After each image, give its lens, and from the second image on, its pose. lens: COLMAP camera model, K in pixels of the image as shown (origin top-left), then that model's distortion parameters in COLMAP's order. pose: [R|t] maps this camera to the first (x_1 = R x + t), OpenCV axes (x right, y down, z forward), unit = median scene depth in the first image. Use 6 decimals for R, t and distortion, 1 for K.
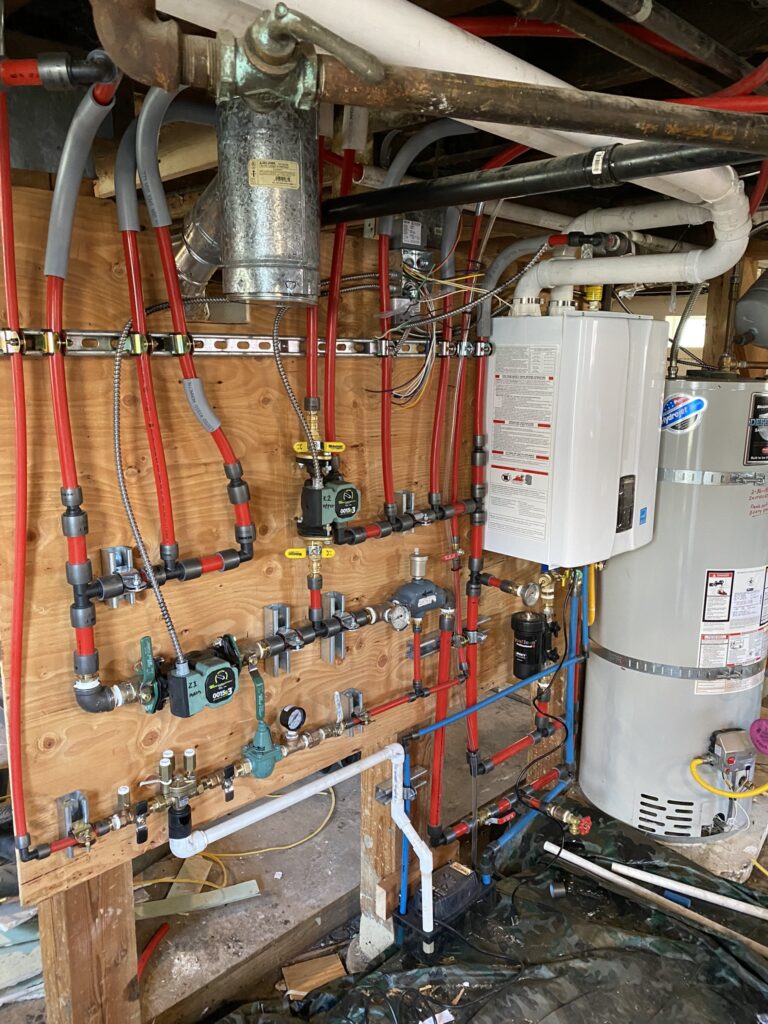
lens RADIAL K [[791.3, 0, 383.3], [0, 791.3, 513.5], [0, 0, 1]] dist [0.046531, -0.031167]
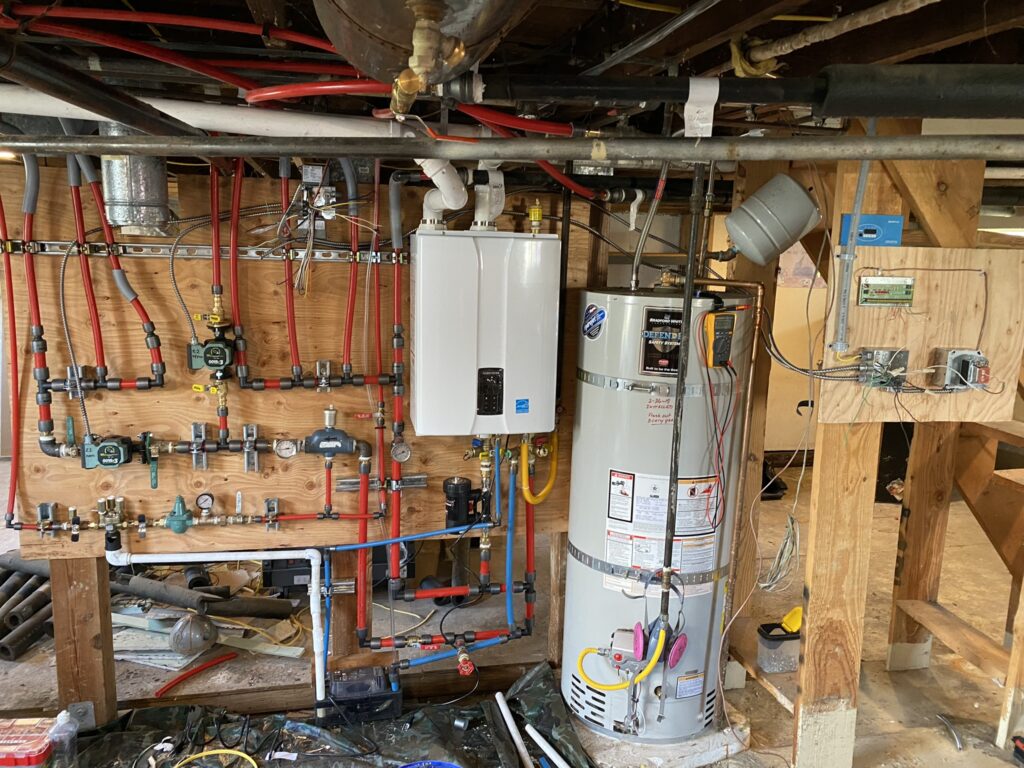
lens RADIAL K [[791.3, 0, 513.6], [0, 791.3, 381.9], [0, 0, 1]] dist [0.046531, -0.031167]
pose [[0.835121, 0.104102, -0.540125, 1.017991], [-0.131505, 0.991239, -0.012281, -0.017779], [0.534115, 0.081285, 0.841495, 0.033565]]
